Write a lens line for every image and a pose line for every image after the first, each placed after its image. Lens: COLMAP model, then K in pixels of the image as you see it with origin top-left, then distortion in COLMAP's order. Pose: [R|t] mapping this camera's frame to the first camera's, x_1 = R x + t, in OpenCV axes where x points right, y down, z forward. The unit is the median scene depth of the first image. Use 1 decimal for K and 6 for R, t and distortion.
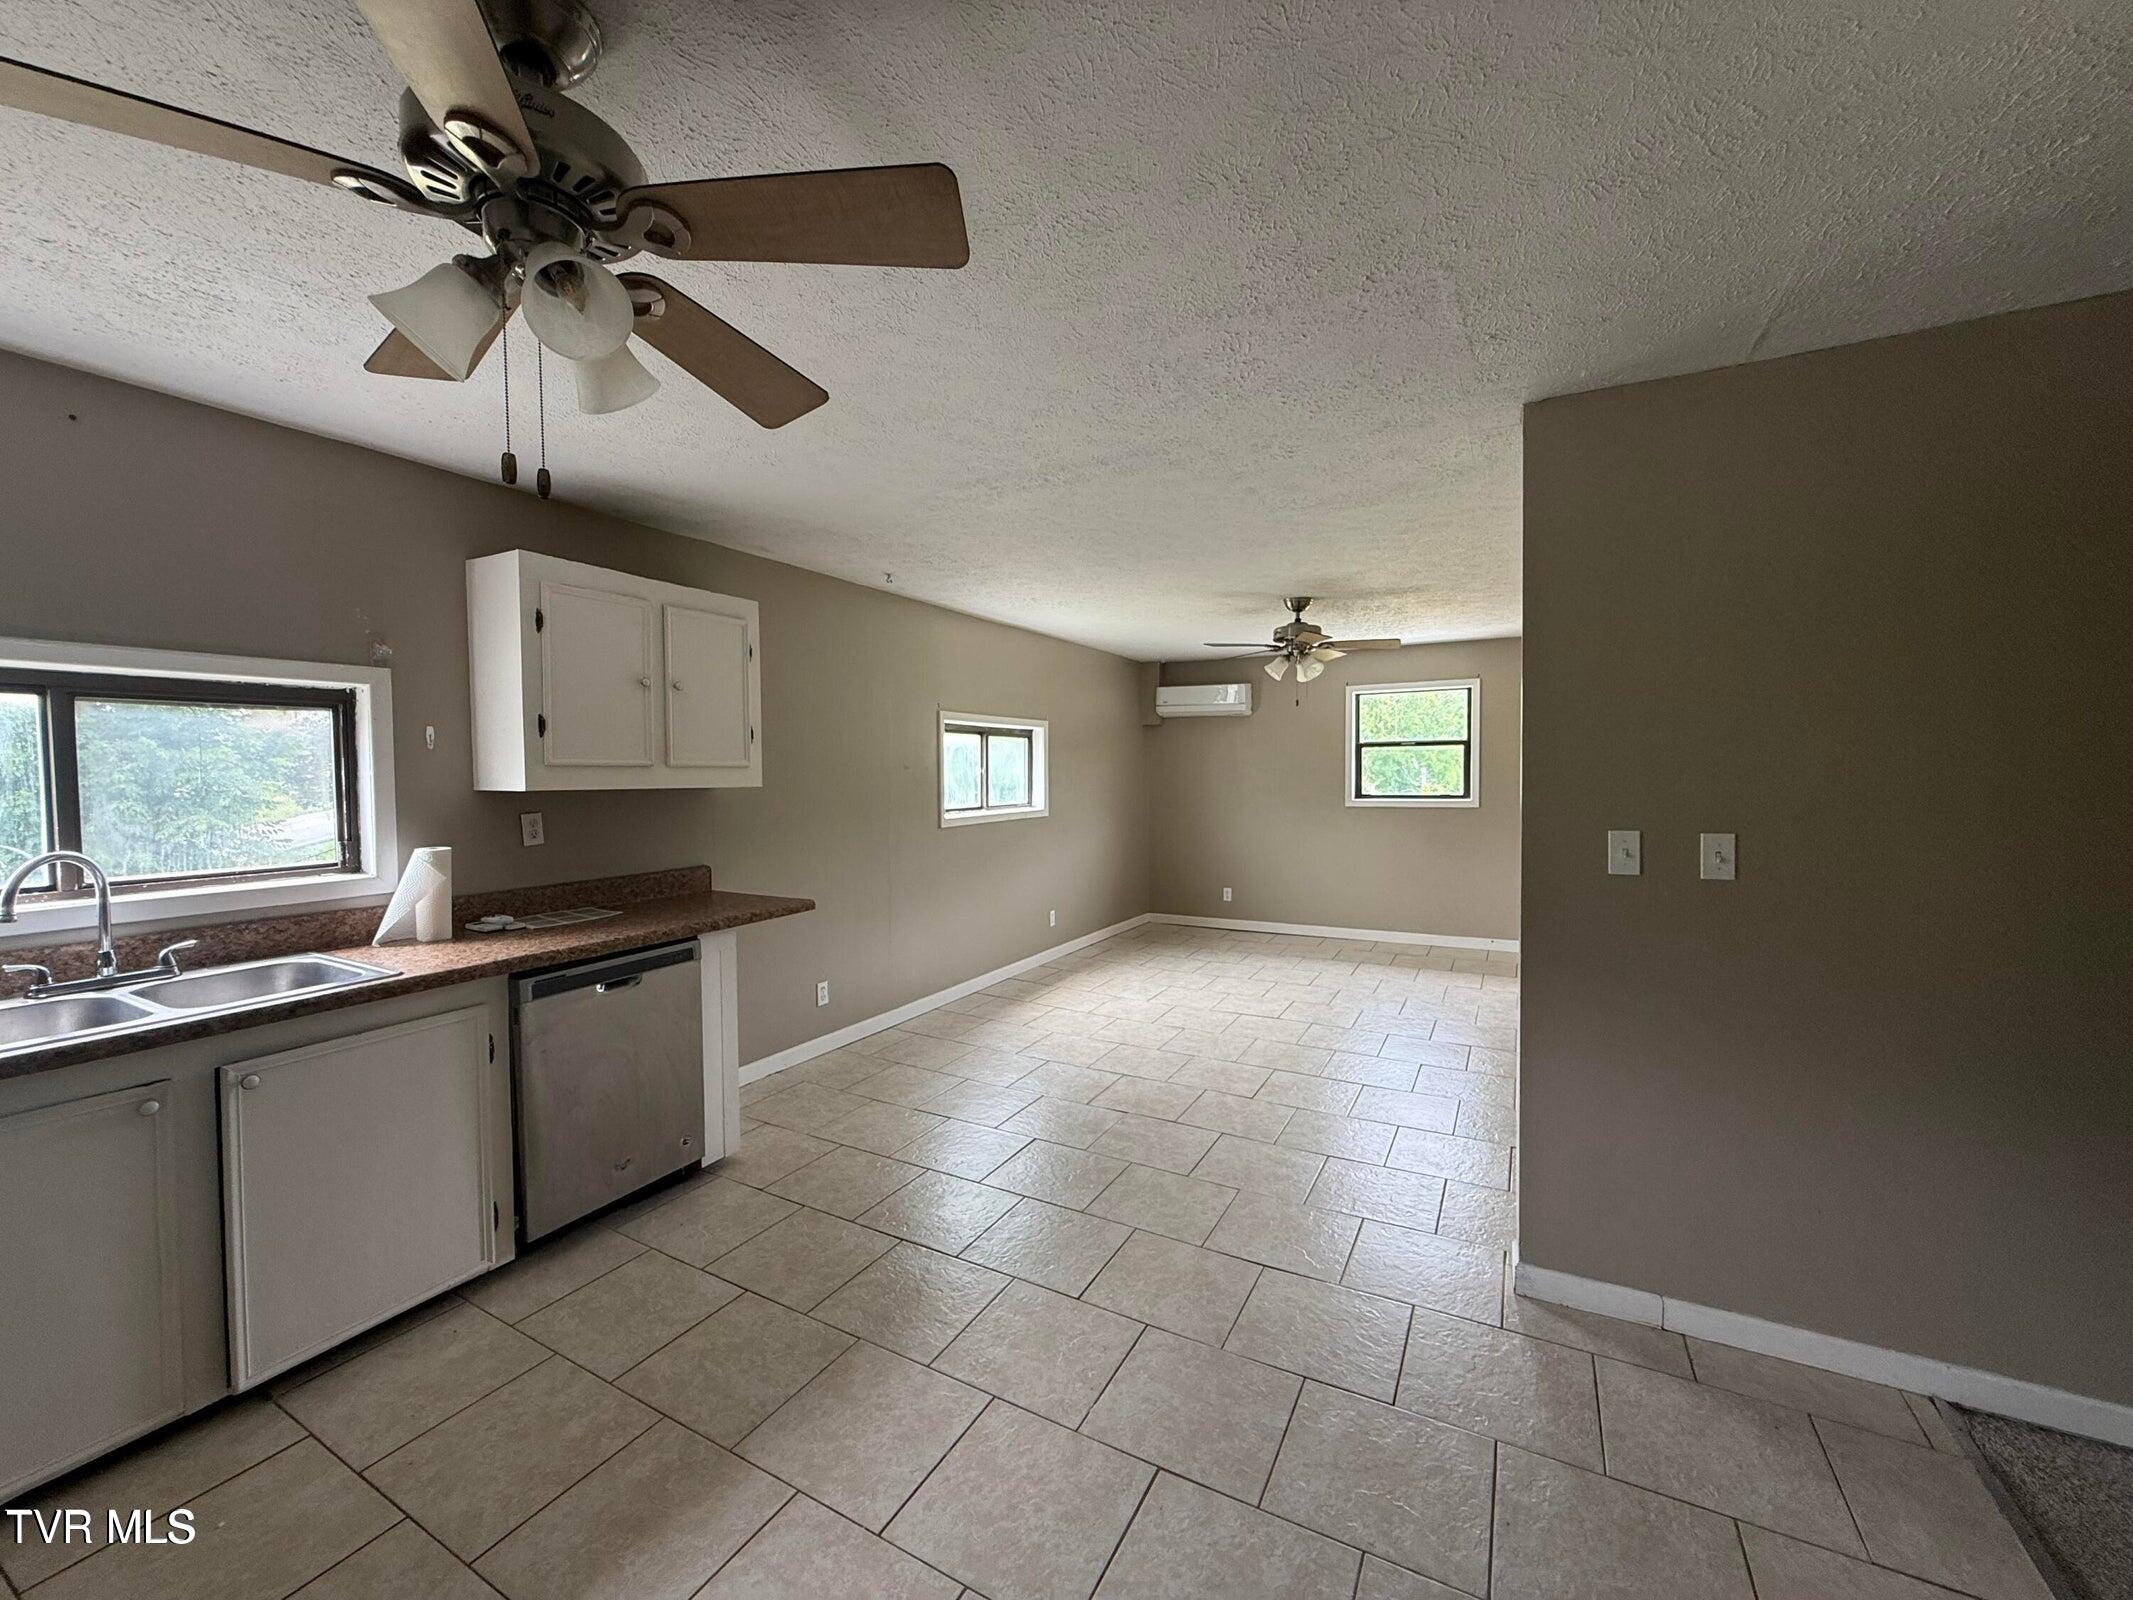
lens RADIAL K [[832.7, 0, 1066.5], [0, 832.7, 800.0], [0, 0, 1]] dist [-0.001095, -0.000132]
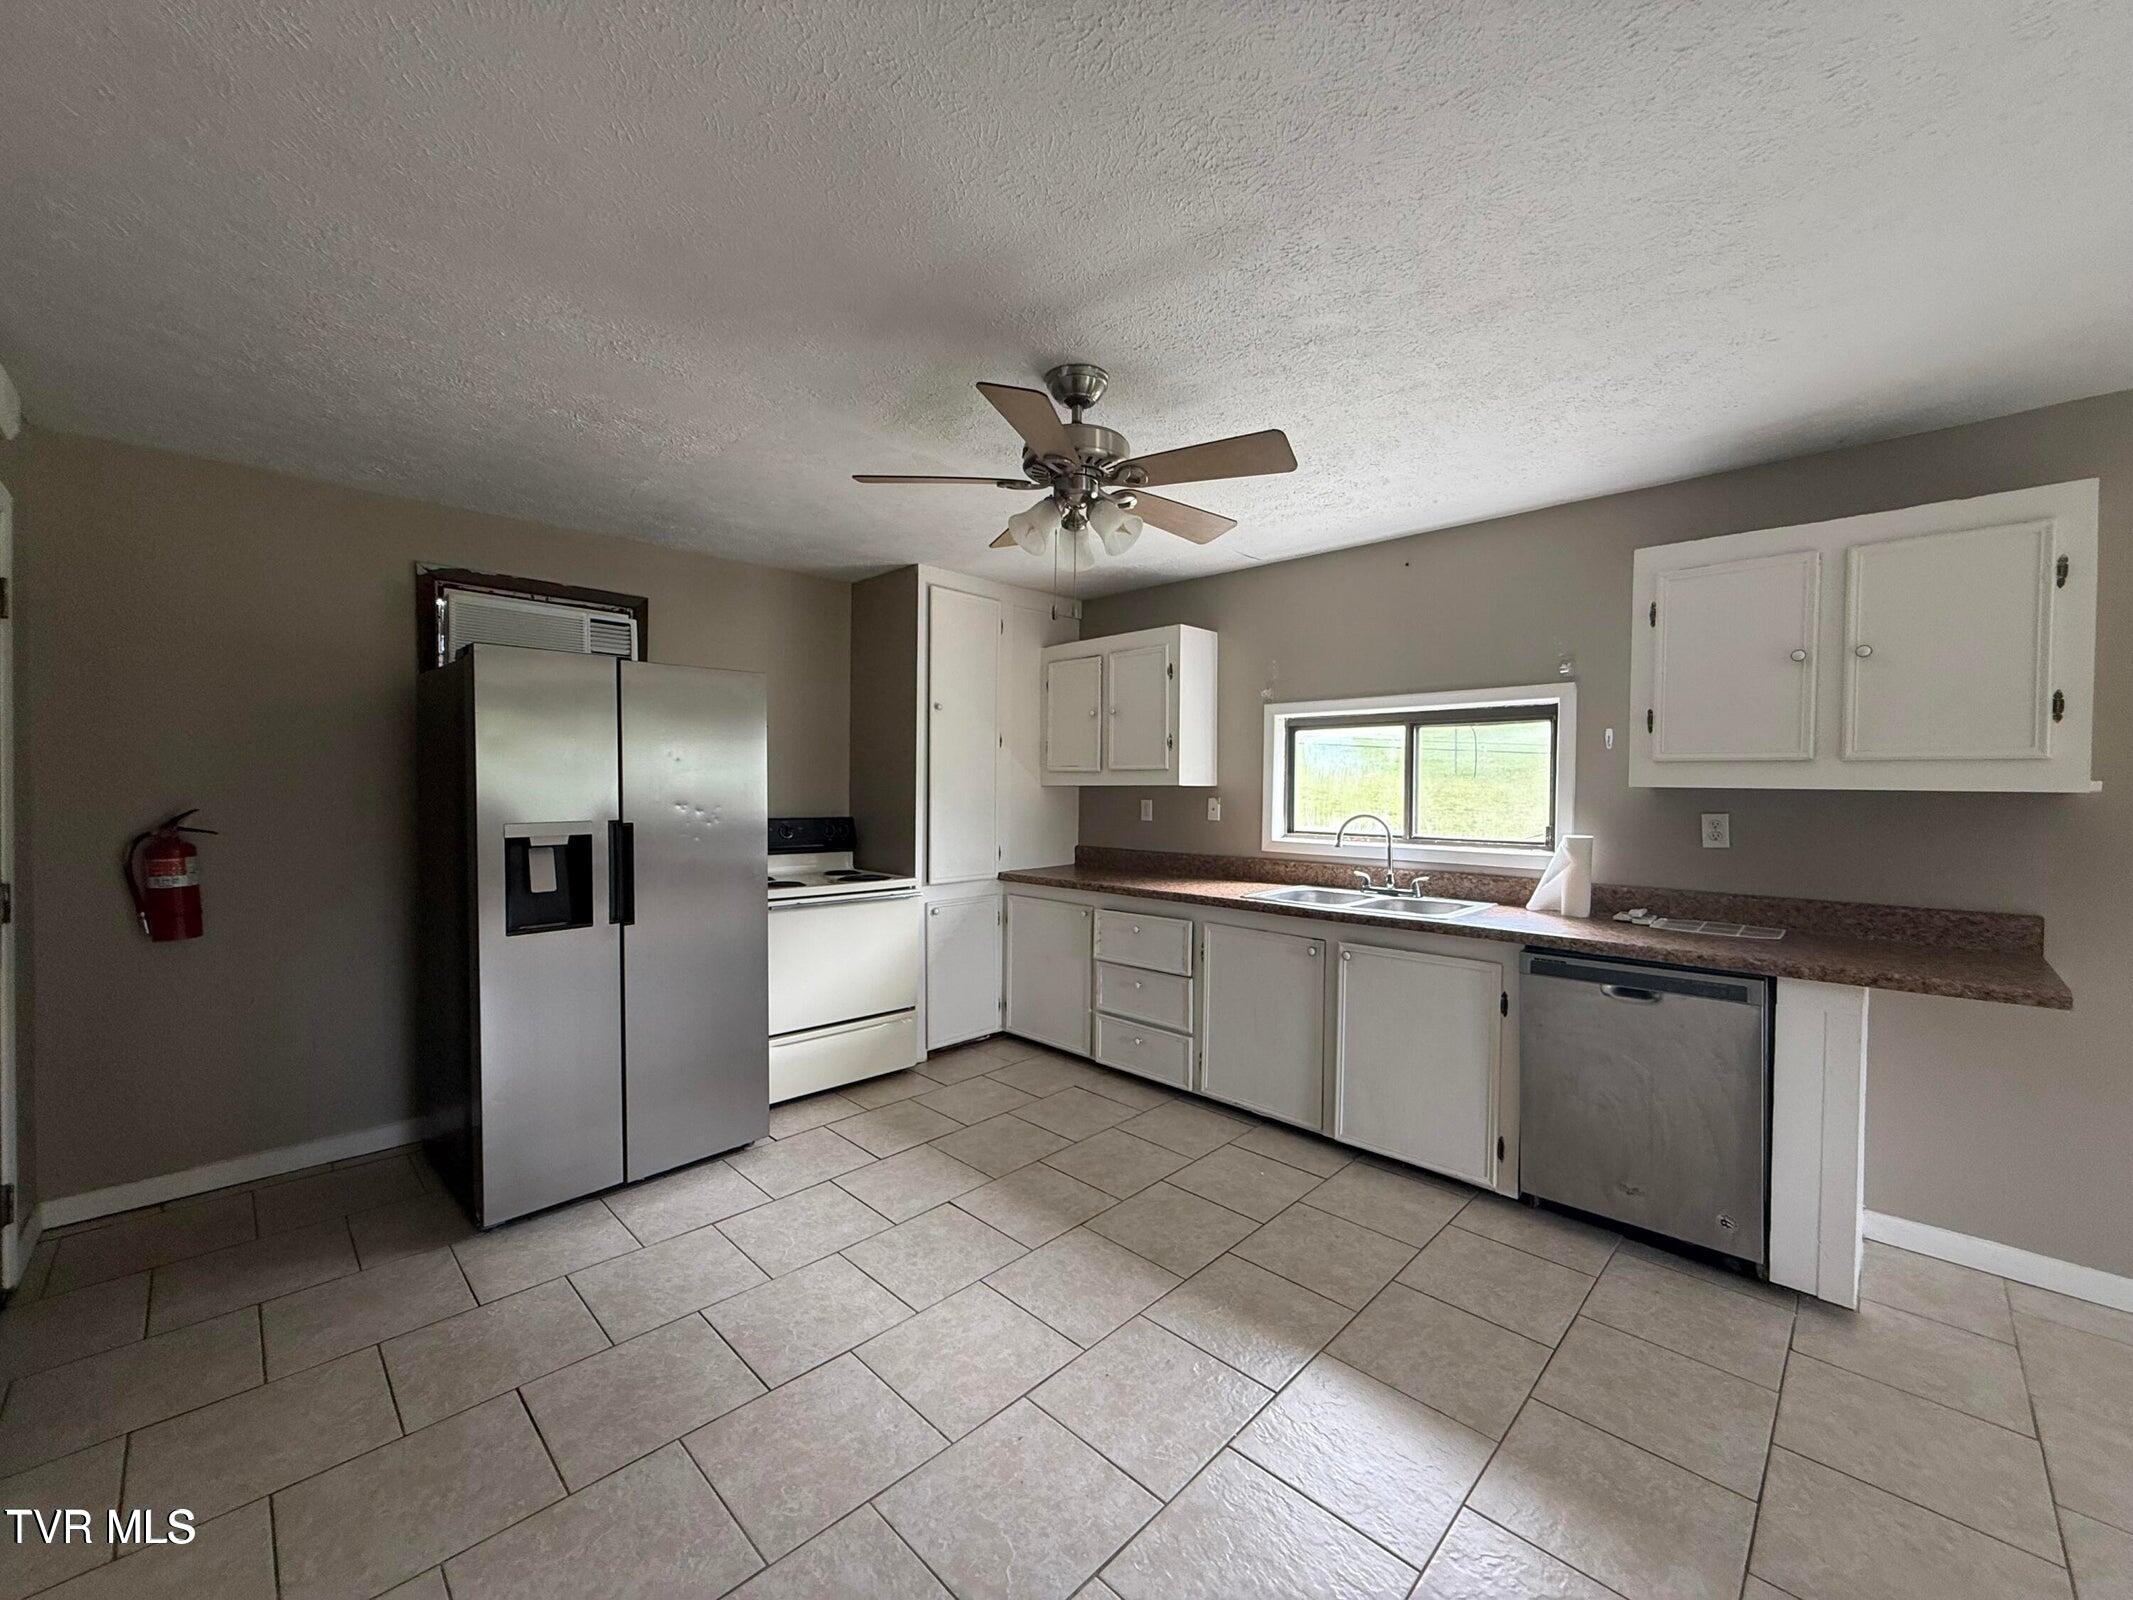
lens RADIAL K [[832.7, 0, 1066.5], [0, 832.7, 800.0], [0, 0, 1]] dist [-0.001095, -0.000132]
pose [[-0.258326, 0.022947, -0.965785, 0.530731], [-0.040225, 0.998595, 0.034486, -0.002781], [0.965220, 0.047757, -0.257041, 0.625415]]
